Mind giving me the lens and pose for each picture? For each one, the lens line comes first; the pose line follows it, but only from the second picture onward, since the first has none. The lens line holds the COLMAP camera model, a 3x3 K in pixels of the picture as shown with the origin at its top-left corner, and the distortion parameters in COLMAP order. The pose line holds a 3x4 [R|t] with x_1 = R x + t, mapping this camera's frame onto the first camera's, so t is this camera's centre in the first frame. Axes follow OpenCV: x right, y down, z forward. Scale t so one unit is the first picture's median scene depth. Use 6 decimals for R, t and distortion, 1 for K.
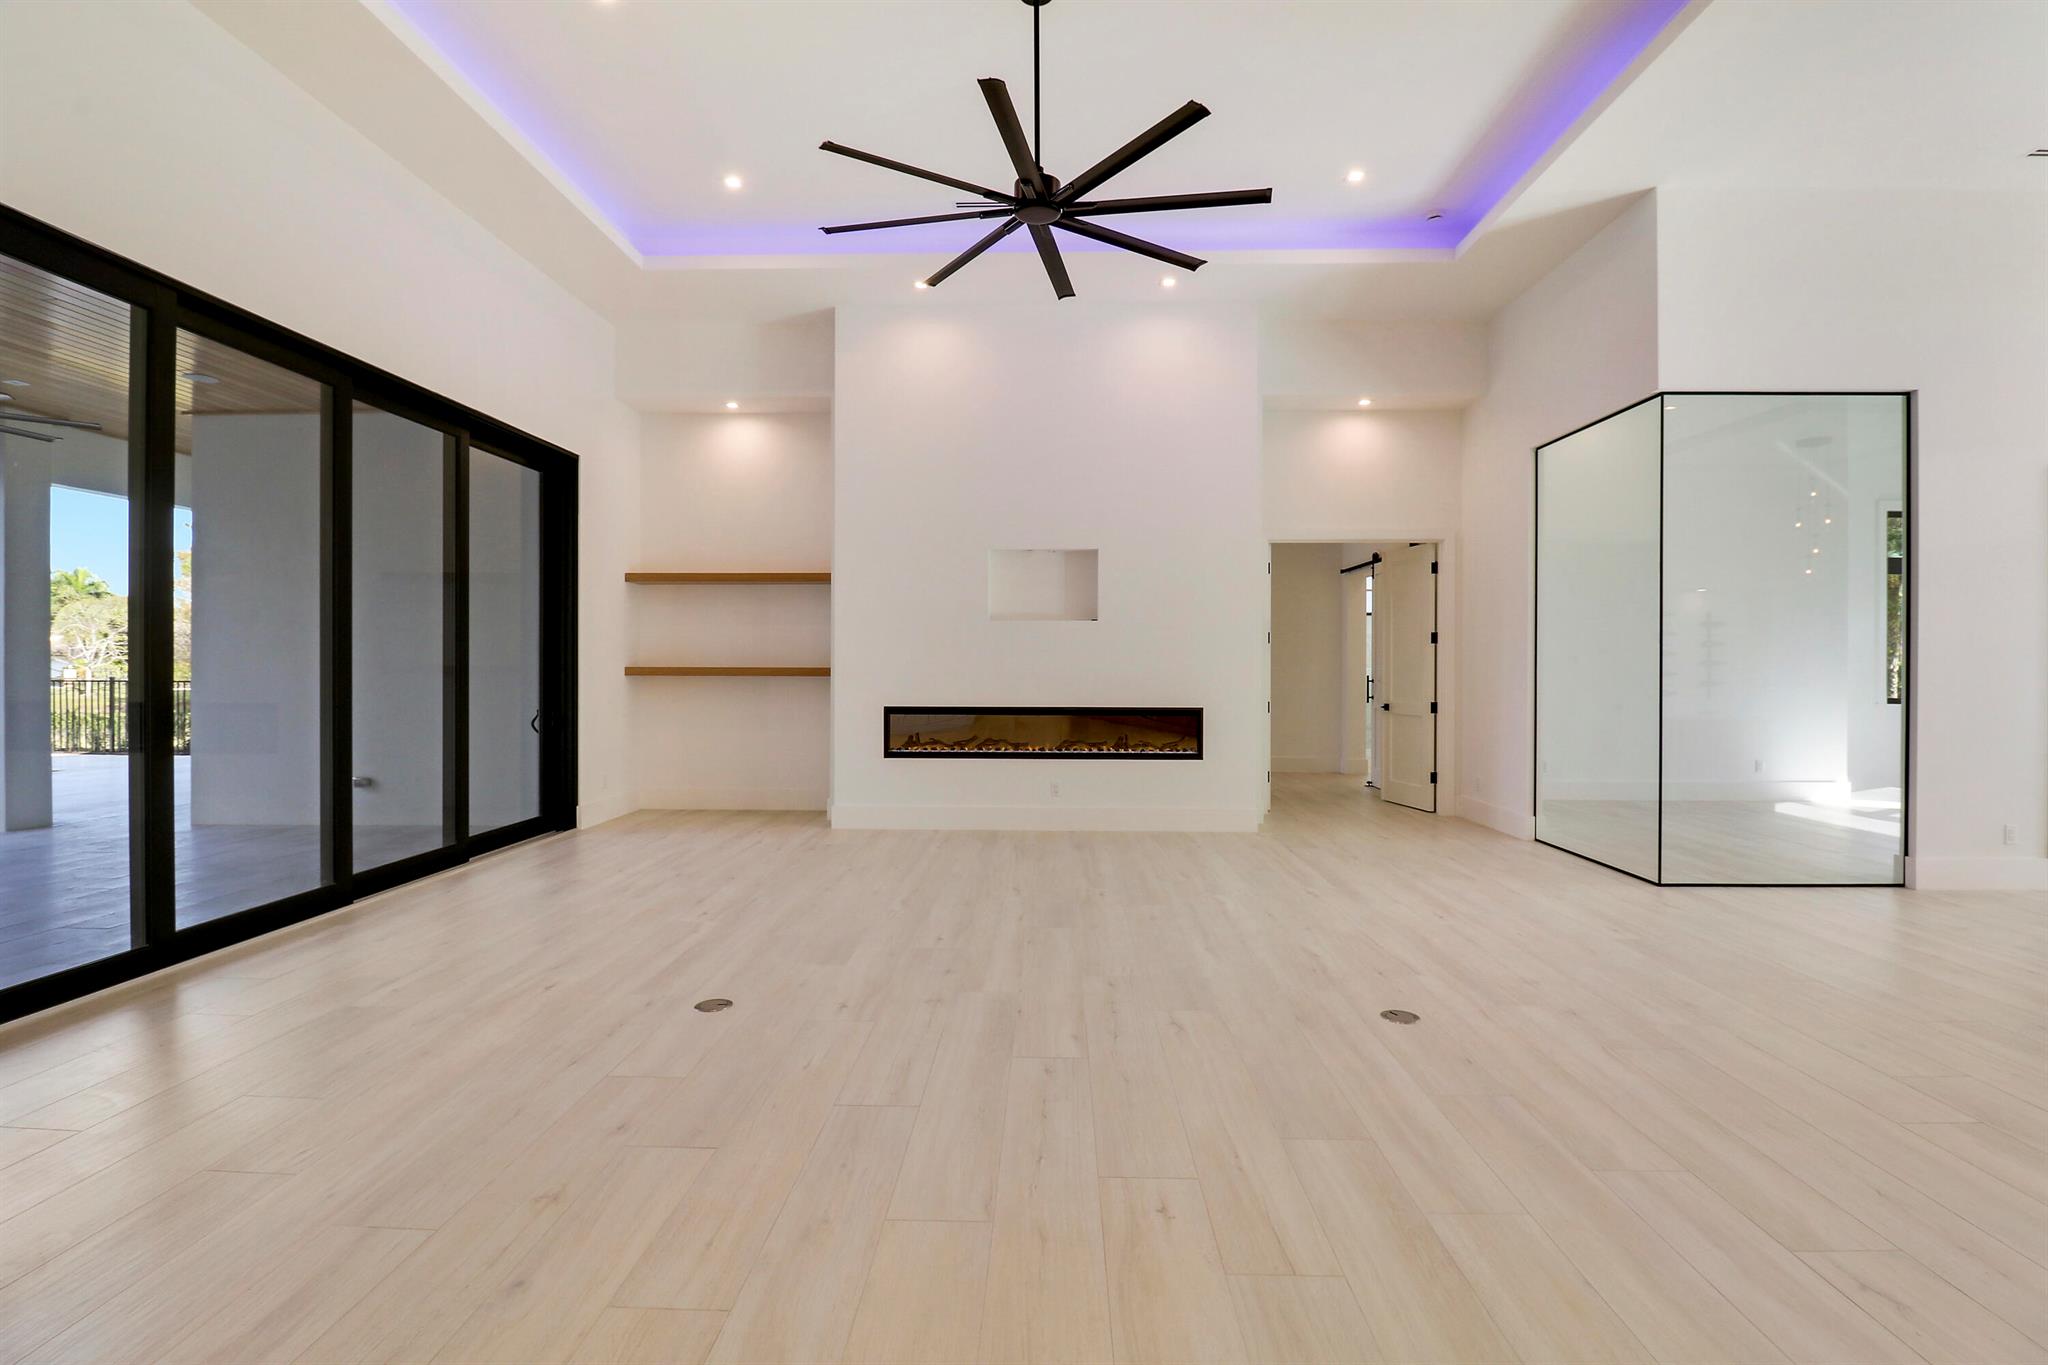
lens RADIAL K [[950.3, 0, 1030.5], [0, 950.3, 678.9], [0, 0, 1]] dist [0.001327, -0.010409]
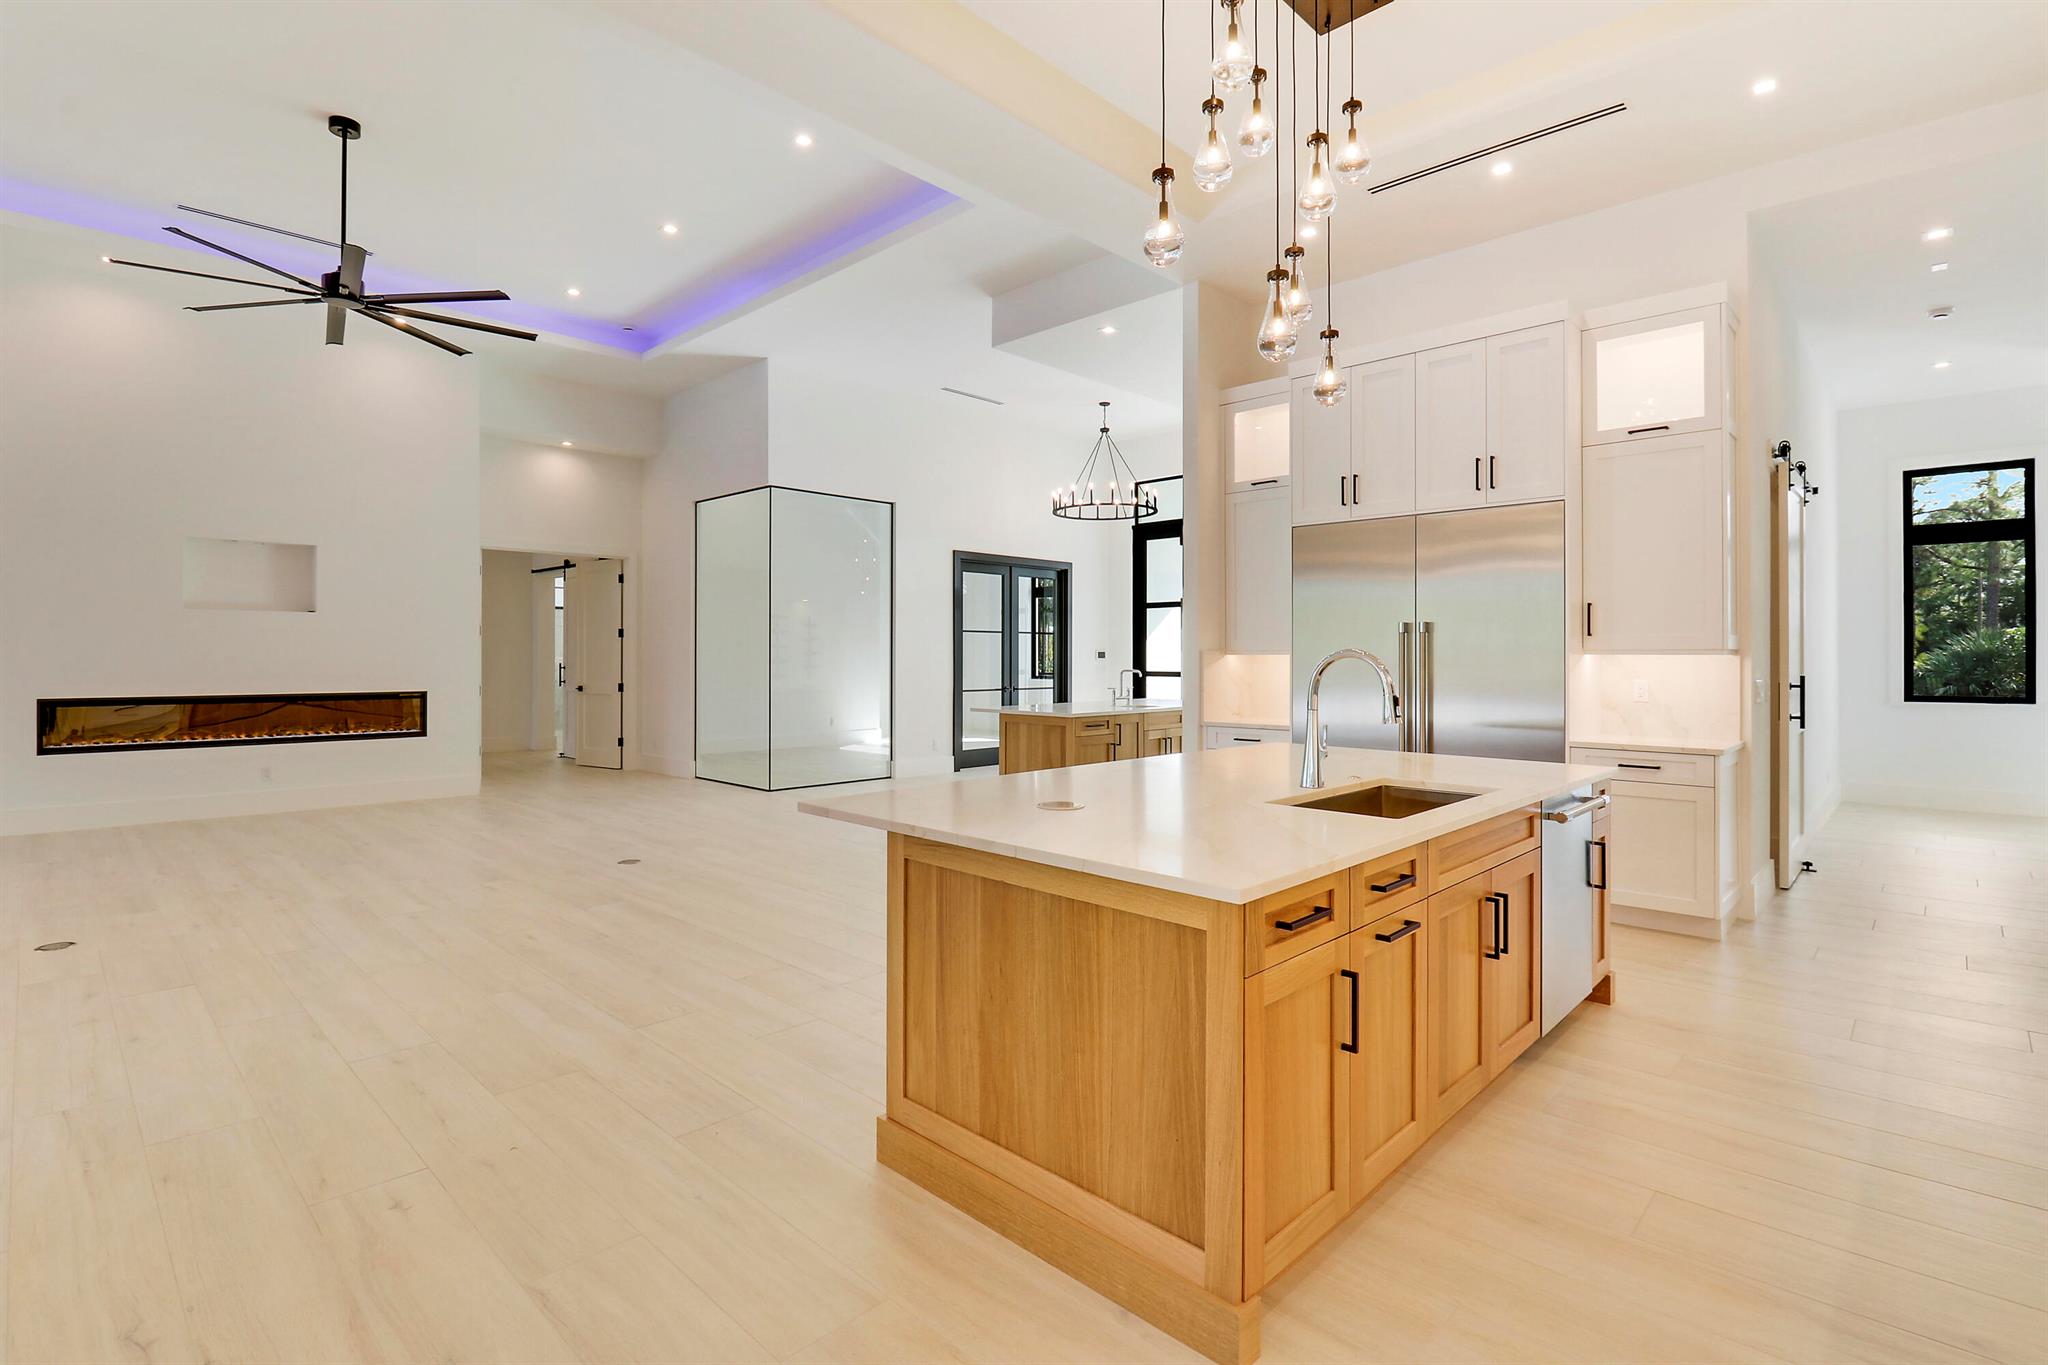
lens RADIAL K [[964.6, 0, 1022.4], [0, 964.6, 656.2], [0, 0, 1]] dist [-0.002517, -0.009122]
pose [[0.675993, 0.000198, 0.736908, -0.186830], [0.007692, 0.999944, -0.007324, 0.002232], [-0.736868, 0.010619, 0.675954, -0.311871]]
